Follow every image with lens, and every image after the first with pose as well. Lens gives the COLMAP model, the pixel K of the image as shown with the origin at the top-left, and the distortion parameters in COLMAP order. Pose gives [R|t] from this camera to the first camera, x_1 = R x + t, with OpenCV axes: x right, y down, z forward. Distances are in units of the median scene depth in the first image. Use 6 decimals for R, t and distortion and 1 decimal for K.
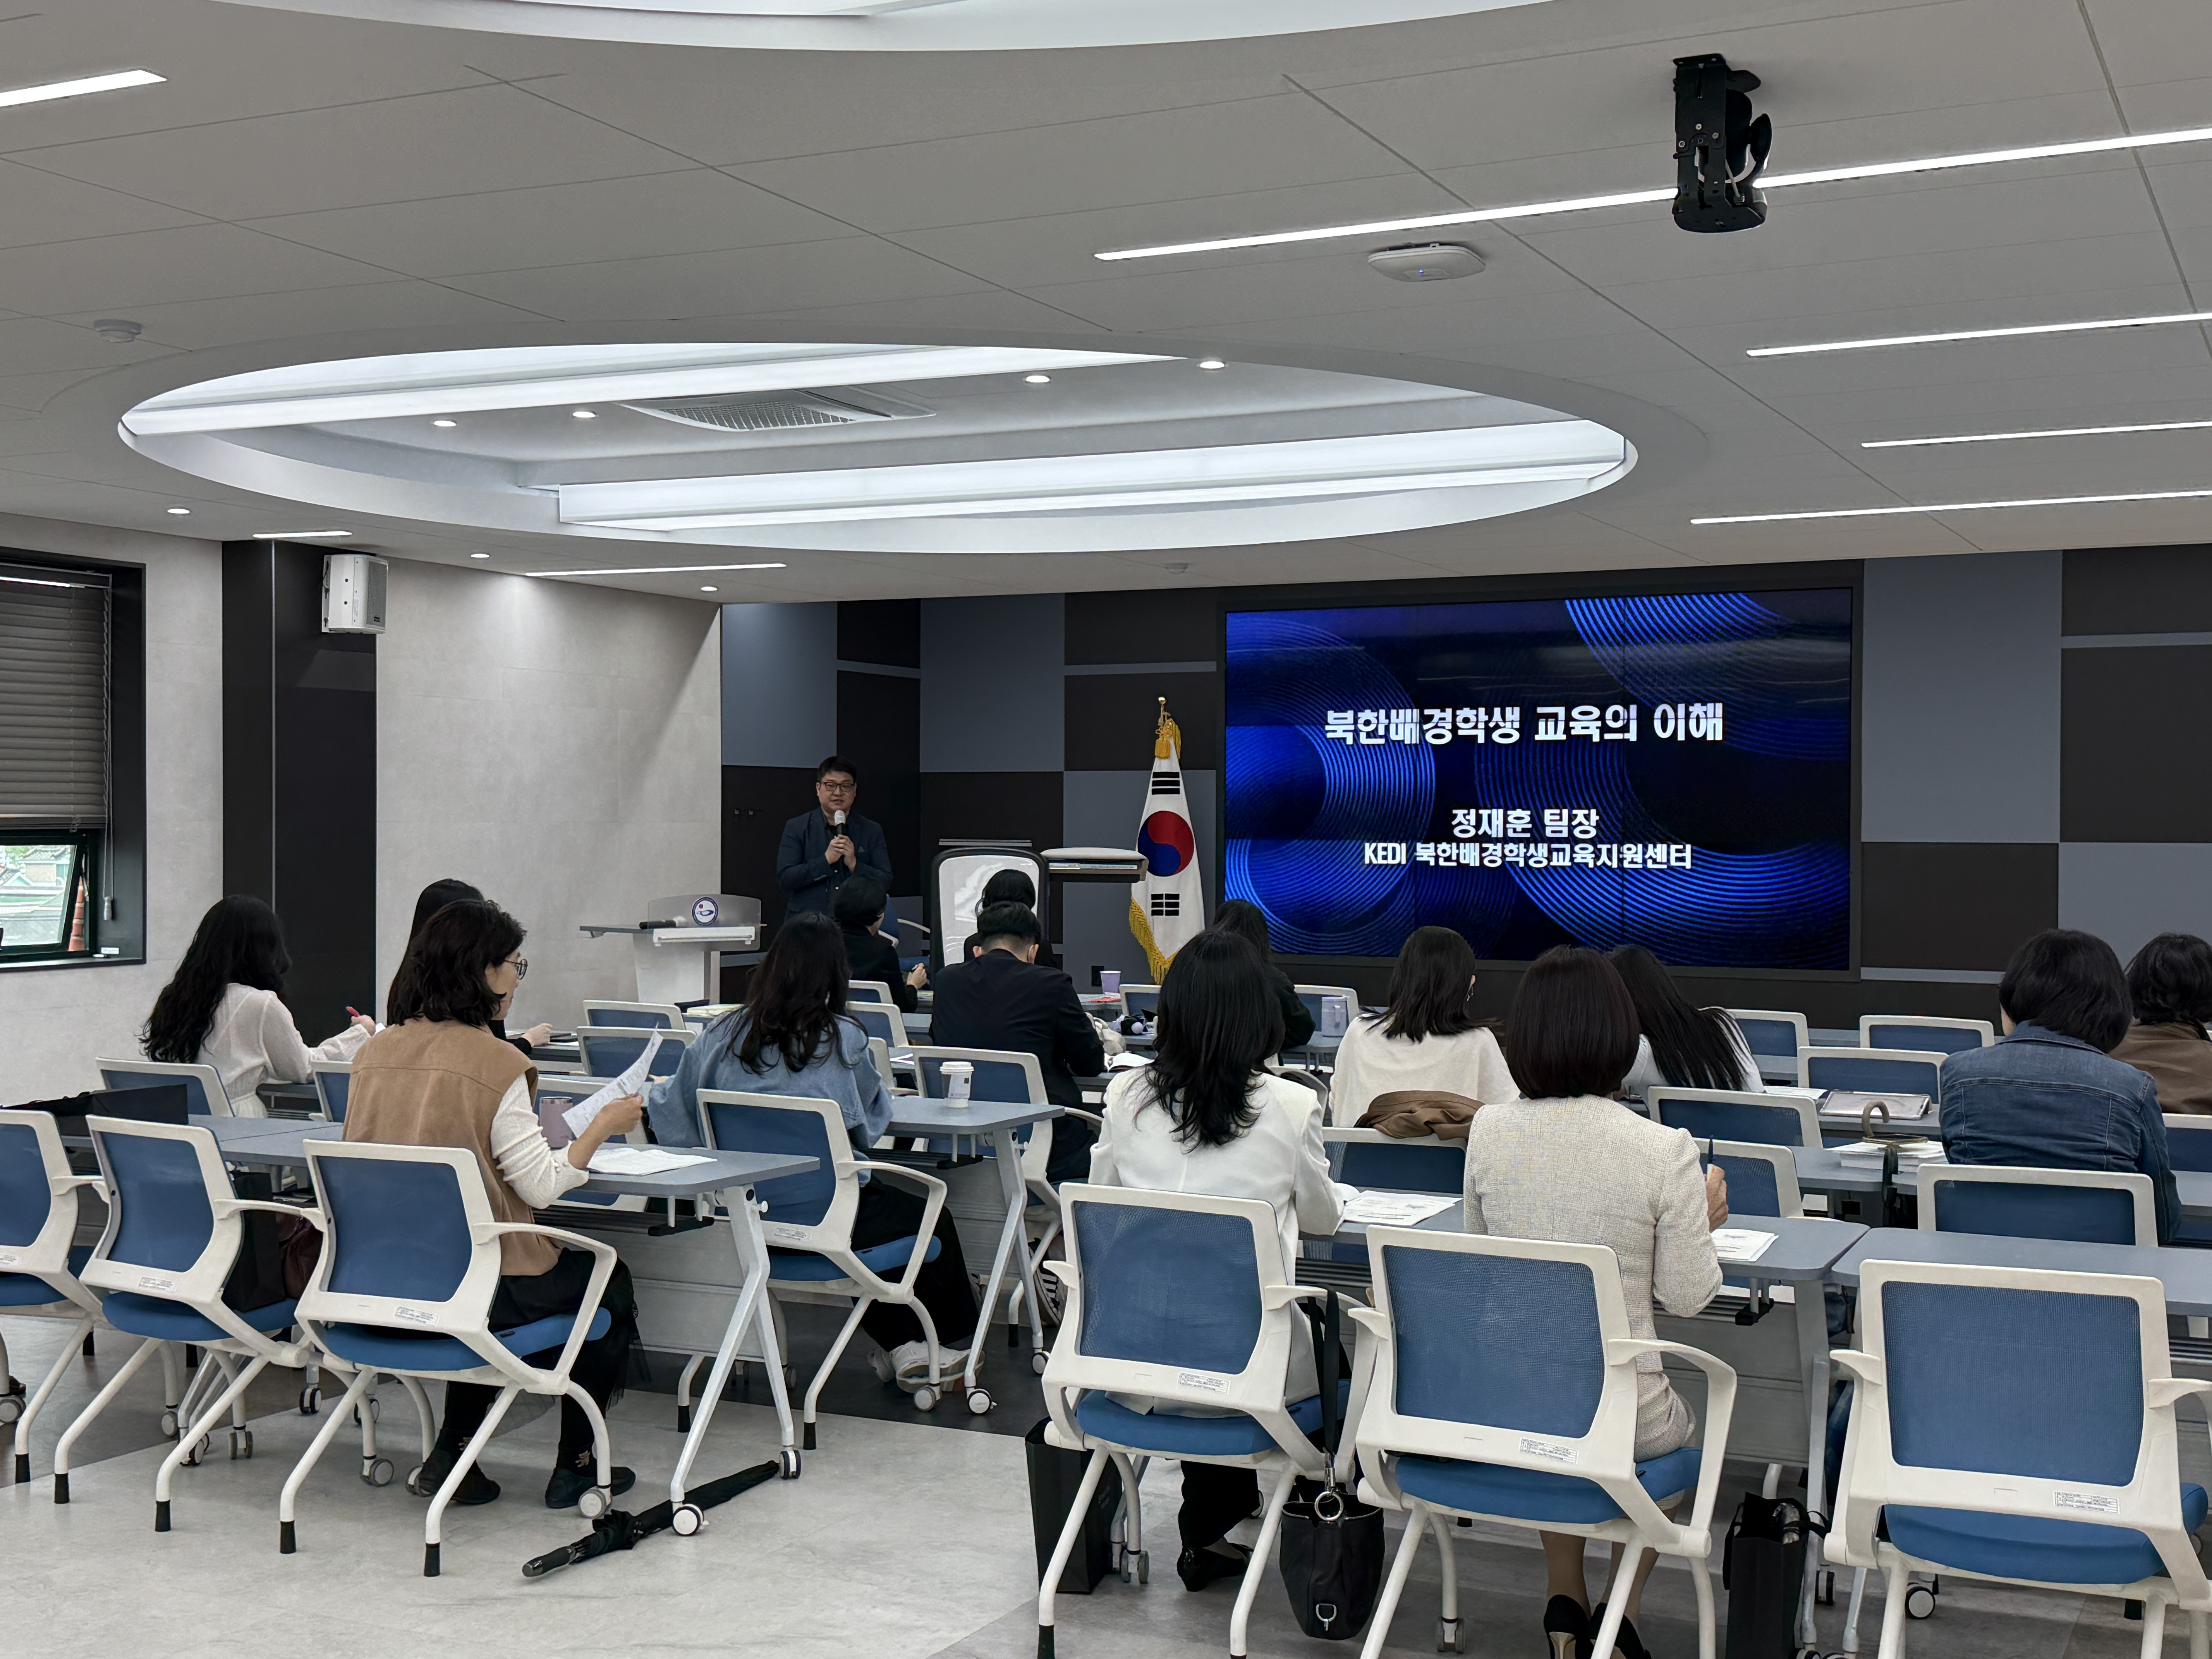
lens RADIAL K [[2596.8, 0, 1065.9], [0, 2596.8, 833.5], [0, 0, 1]] dist [0.230404, -0.608825]
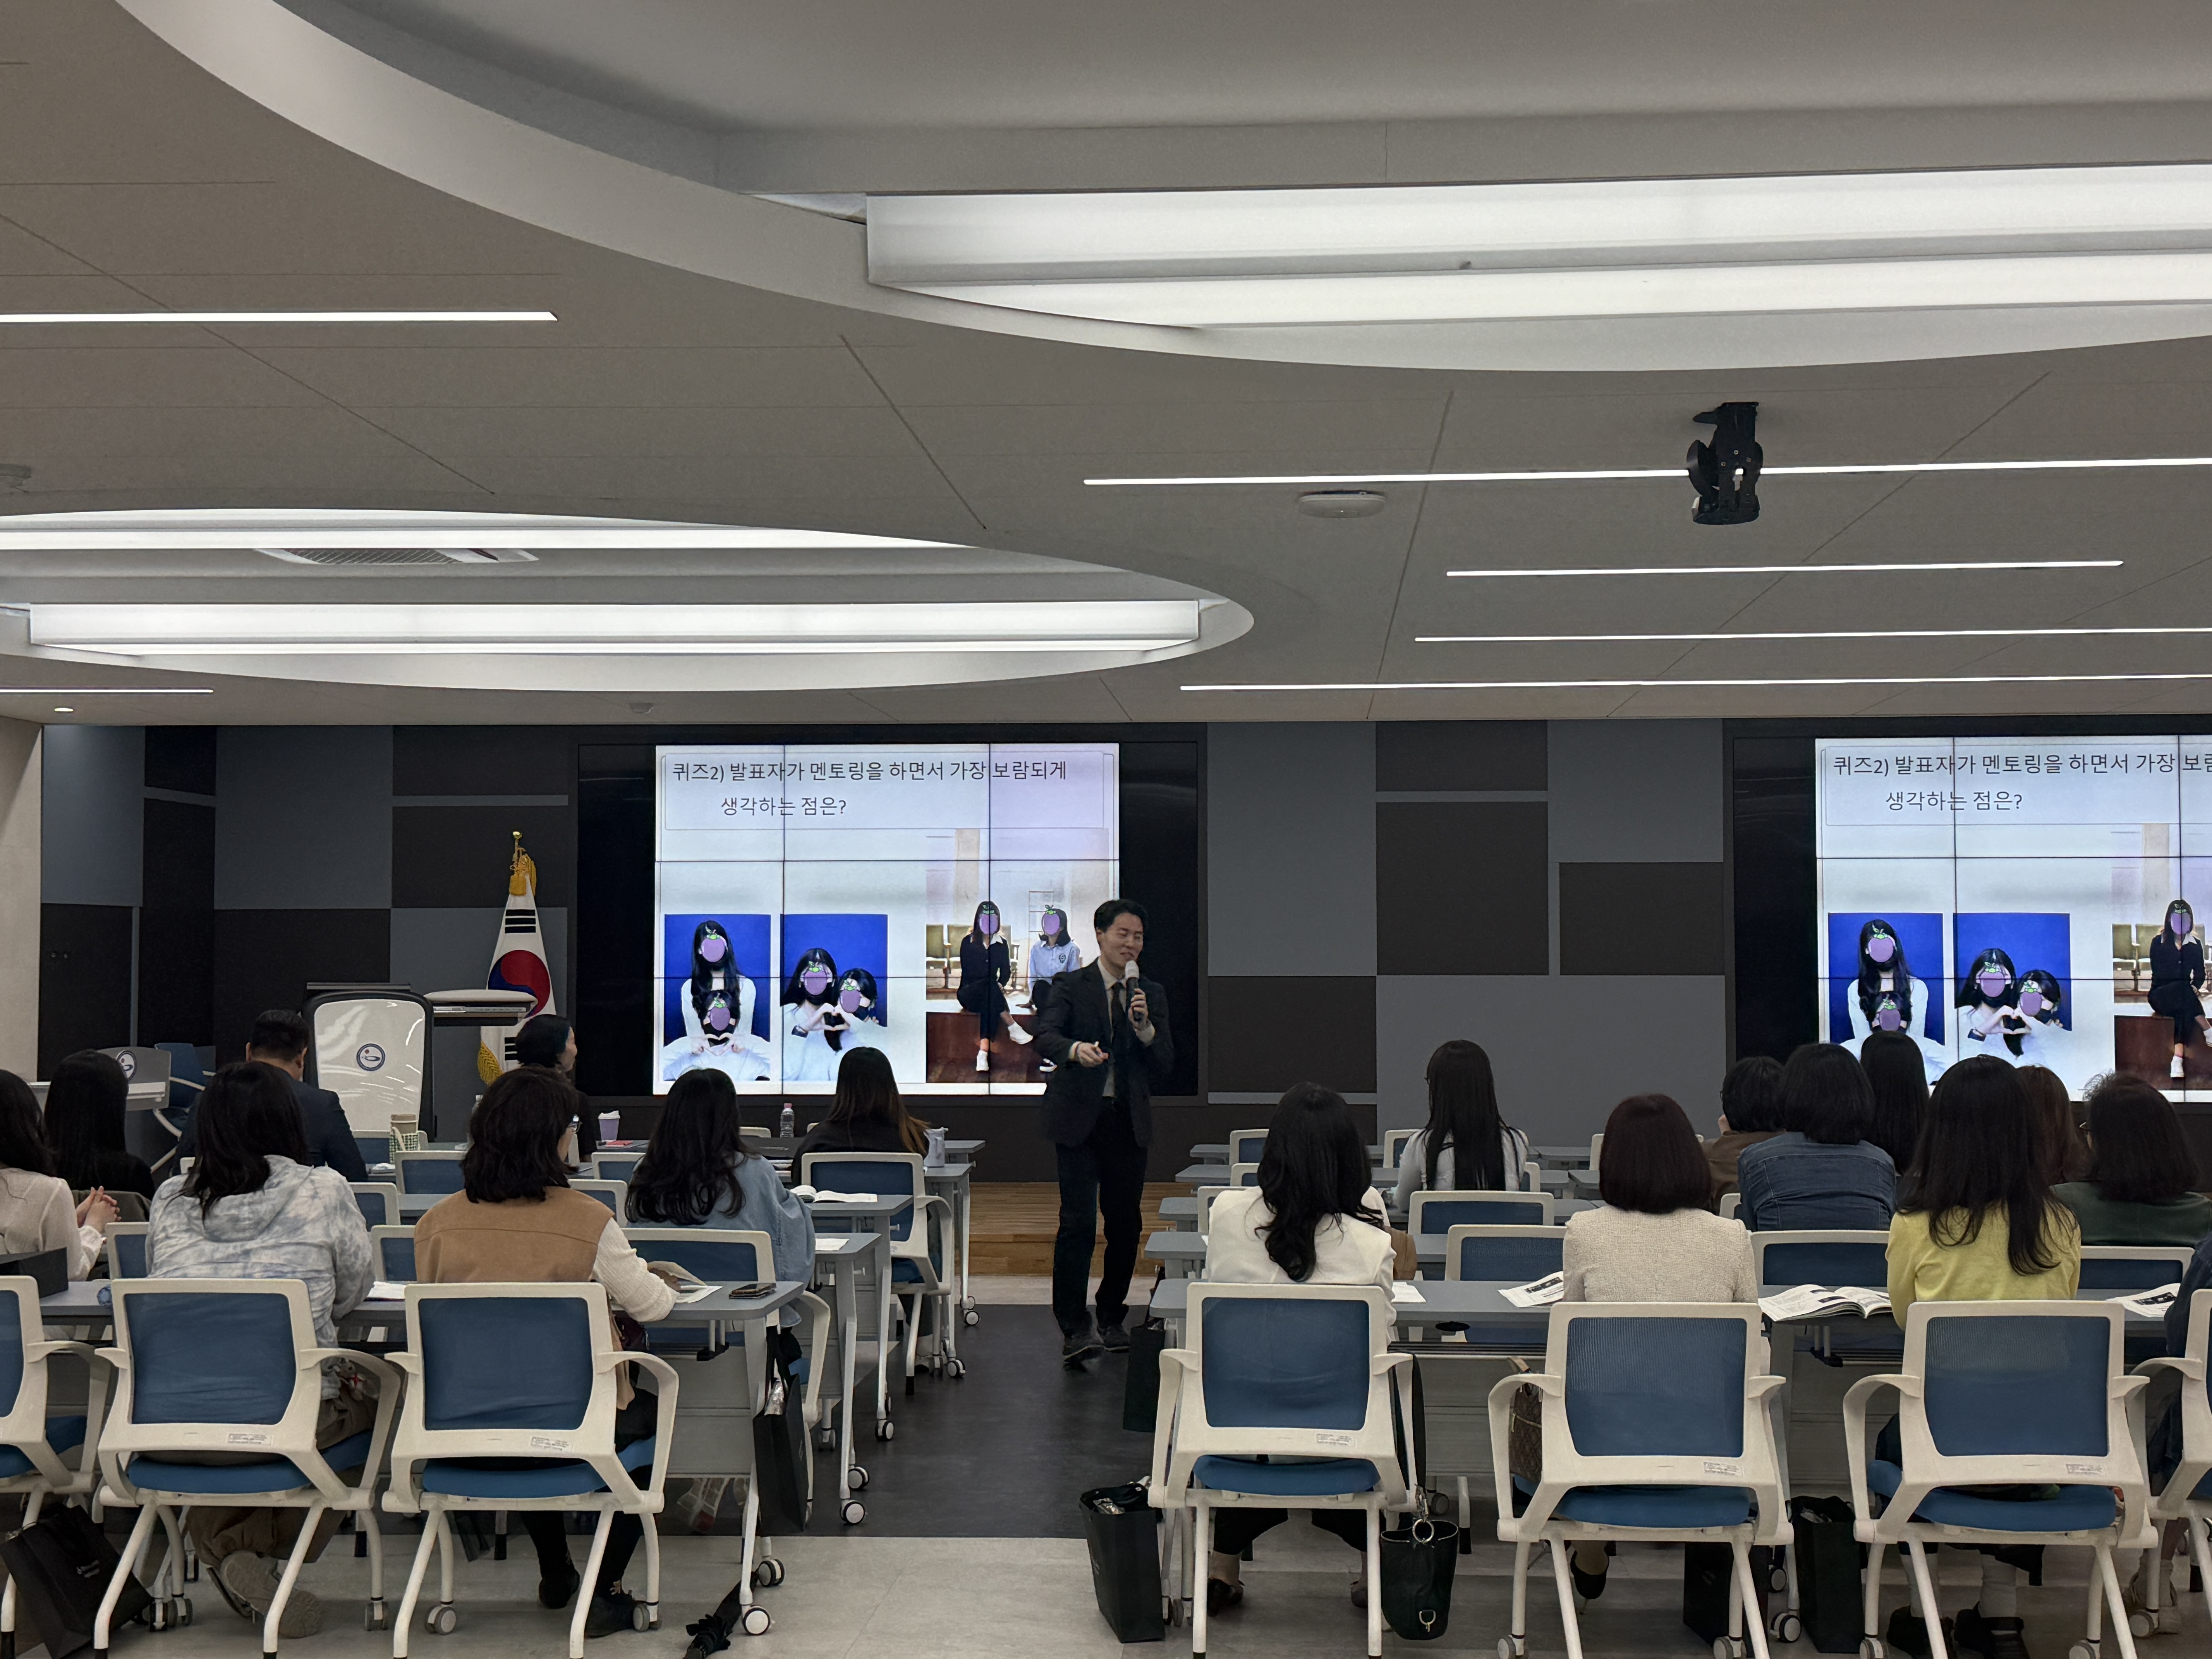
lens RADIAL K [[2831.9, 0, 1111.9], [0, 2831.9, 828.6], [0, 0, 1]] dist [0.133830, -0.034985]
pose [[0.922956, 0.012355, 0.384708, -0.193510], [0.006187, 0.998879, -0.046922, -0.003323], [-0.384857, 0.045687, 0.921845, -0.064522]]
